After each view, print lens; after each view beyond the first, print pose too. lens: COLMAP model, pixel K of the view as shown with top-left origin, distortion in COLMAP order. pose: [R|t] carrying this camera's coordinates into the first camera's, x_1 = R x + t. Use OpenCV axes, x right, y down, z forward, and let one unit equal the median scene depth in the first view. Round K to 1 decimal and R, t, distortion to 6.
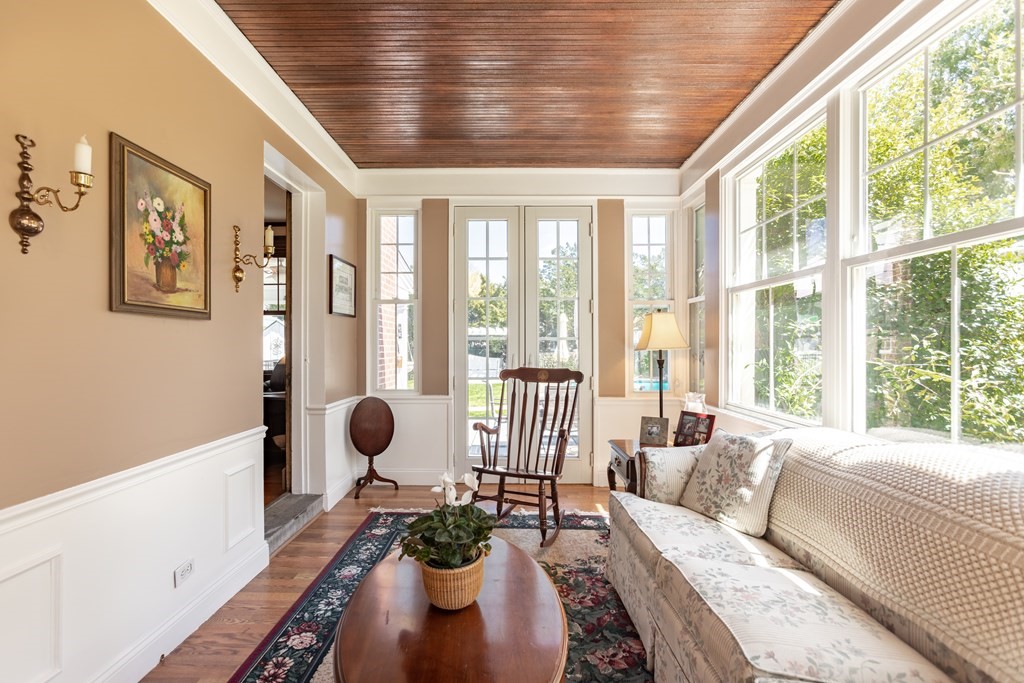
lens RADIAL K [[473.1, 0, 512.0], [0, 473.1, 341.5], [0, 0, 1]] dist [-0.000071, -0.000009]
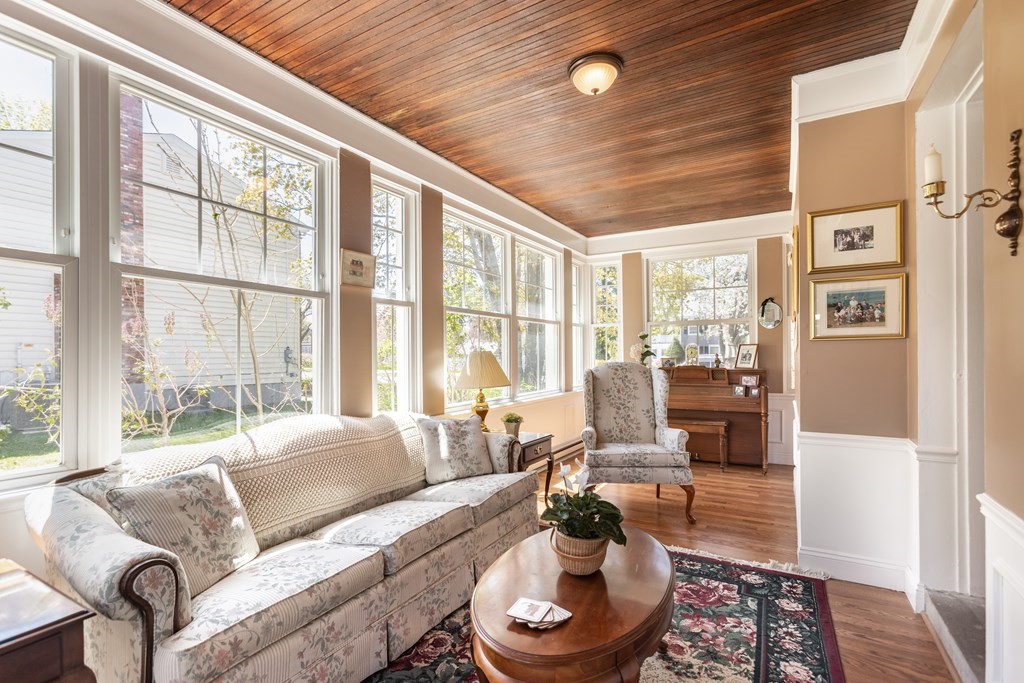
lens RADIAL K [[473.1, 0, 512.0], [0, 473.1, 341.5], [0, 0, 1]] dist [-0.000071, -0.000009]
pose [[-0.863975, 0.020618, 0.503113, -0.418693], [0.003311, 0.999372, -0.035269, 0.009305], [-0.503524, -0.028805, -0.863501, 1.513363]]
